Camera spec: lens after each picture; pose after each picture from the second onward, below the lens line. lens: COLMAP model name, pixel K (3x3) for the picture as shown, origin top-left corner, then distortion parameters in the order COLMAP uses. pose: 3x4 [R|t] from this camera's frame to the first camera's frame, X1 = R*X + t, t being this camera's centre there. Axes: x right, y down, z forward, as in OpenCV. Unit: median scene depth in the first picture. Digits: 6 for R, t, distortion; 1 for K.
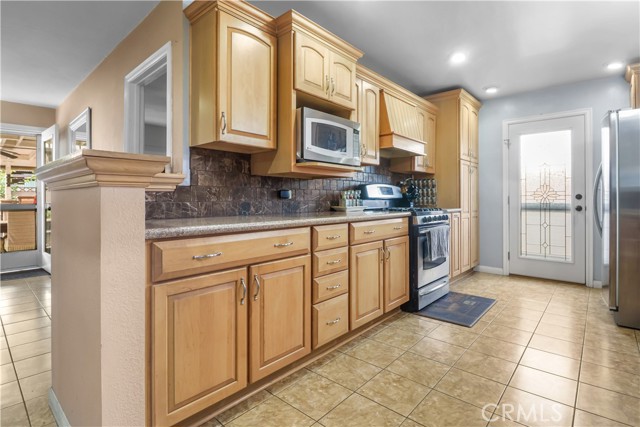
lens RADIAL K [[321.4, 0, 316.3], [0, 321.4, 192.6], [0, 0, 1]] dist [-0.019990, -0.000604]
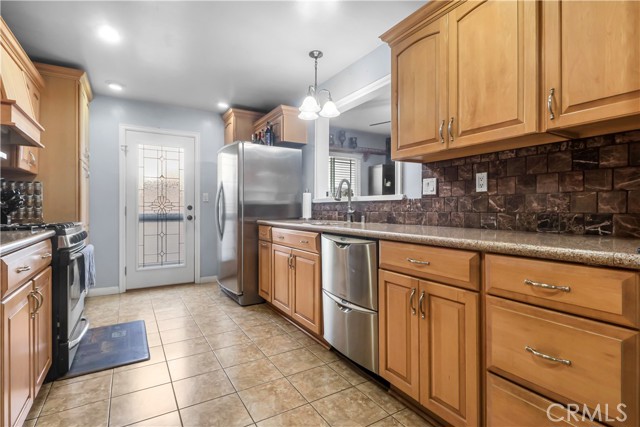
lens RADIAL K [[314.4, 0, 328.6], [0, 314.4, 204.6], [0, 0, 1]] dist [0.000763, -0.000919]
pose [[0.262878, 0.011583, 0.964760, -0.189247], [-0.016100, 0.999841, -0.007617, 0.003482], [-0.964695, -0.013531, 0.263023, 0.278353]]
